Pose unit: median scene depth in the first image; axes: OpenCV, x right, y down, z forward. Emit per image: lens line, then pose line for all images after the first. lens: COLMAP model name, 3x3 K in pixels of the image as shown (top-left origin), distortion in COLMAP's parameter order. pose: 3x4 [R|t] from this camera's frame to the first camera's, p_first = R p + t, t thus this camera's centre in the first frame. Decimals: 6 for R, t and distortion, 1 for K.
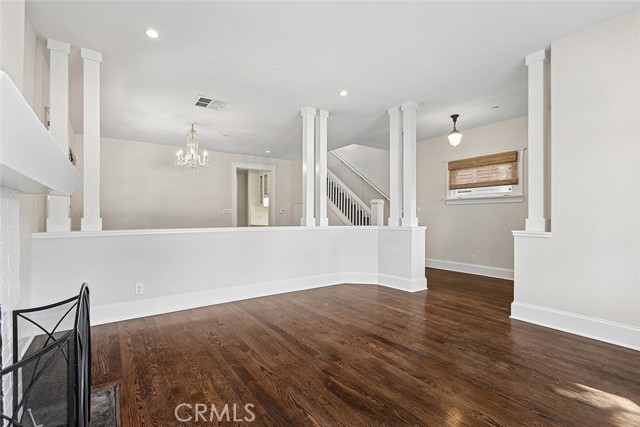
lens RADIAL K [[292.4, 0, 314.4], [0, 292.4, 217.2], [0, 0, 1]] dist [0.004753, -0.003761]
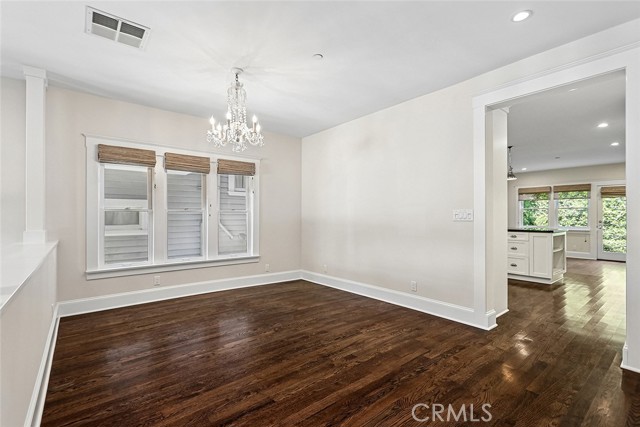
lens RADIAL K [[292.4, 0, 312.7], [0, 292.4, 216.9], [0, 0, 1]] dist [0.004753, -0.003761]
pose [[0.059449, 0.001212, -0.998231, 0.340152], [-0.000357, 0.999999, 0.001193, -0.051758], [0.998231, 0.000285, 0.059450, 2.018245]]
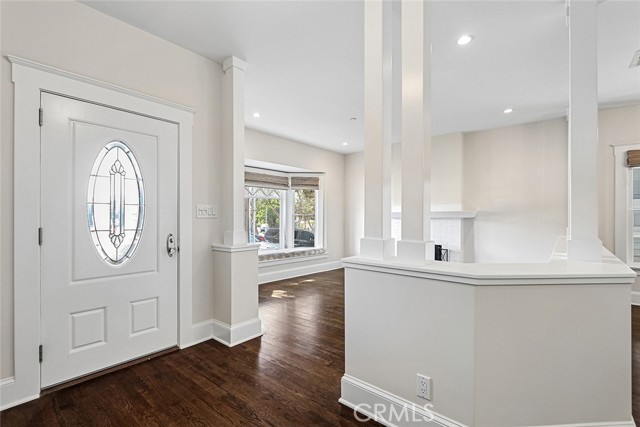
lens RADIAL K [[292.4, 0, 315.3], [0, 292.4, 220.0], [0, 0, 1]] dist [0.004753, -0.003761]
pose [[-0.969096, 0.000133, -0.246685, 0.799479], [-0.002080, 0.999960, 0.008708, -0.047200], [0.246676, 0.008952, -0.969057, 2.147961]]
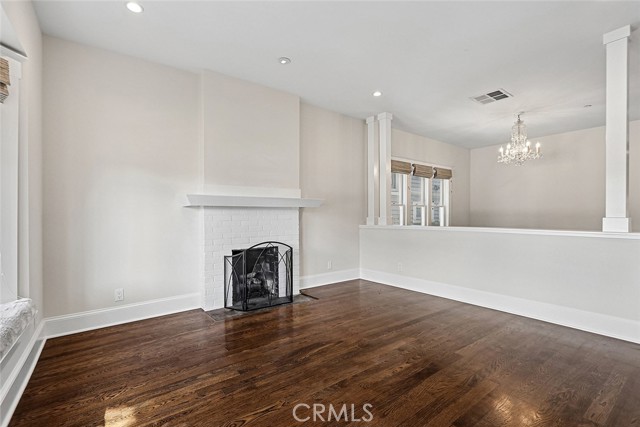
lens RADIAL K [[292.4, 0, 309.0], [0, 292.4, 217.7], [0, 0, 1]] dist [0.004753, -0.003761]
pose [[0.022197, 0.005389, -0.999739, 0.884258], [0.001387, 0.999984, 0.005421, -0.004716], [0.999753, -0.001507, 0.022189, 0.582622]]
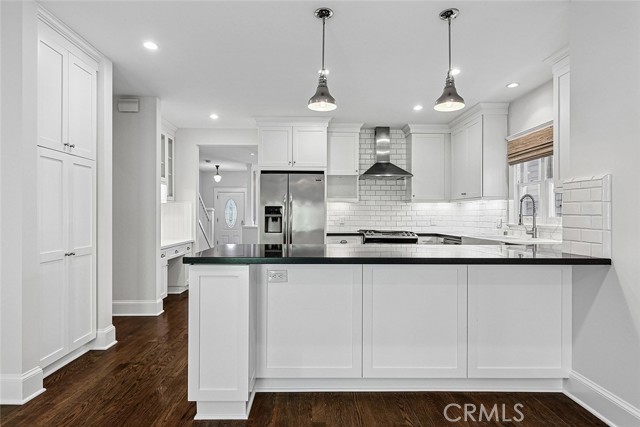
lens RADIAL K [[357.7, 0, 313.2], [0, 357.7, 216.2], [0, 0, 1]] dist [-0.003375, -0.001619]
pose [[-0.830456, 0.000921, 0.557083, -2.159581], [0.000772, 1.000000, -0.000501, -0.048856], [-0.557084, 0.000014, -0.830456, 4.317910]]
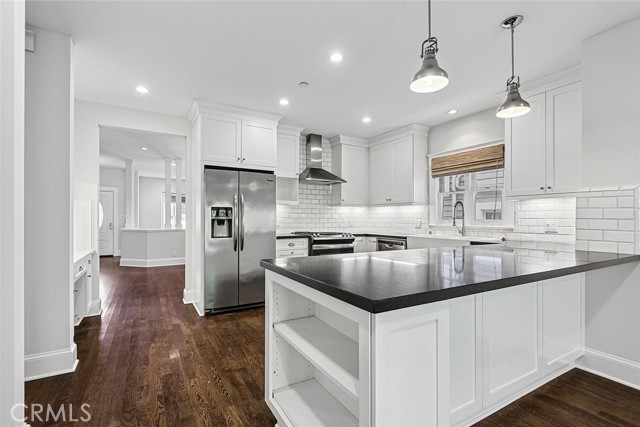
lens RADIAL K [[292.4, 0, 314.1], [0, 292.4, 217.3], [0, 0, 1]] dist [0.004753, -0.003761]
pose [[-0.996137, -0.000117, 0.087810, -1.507536], [-0.000192, 1.000000, -0.000847, -0.055382], [-0.087809, -0.000860, -0.996137, 4.174449]]
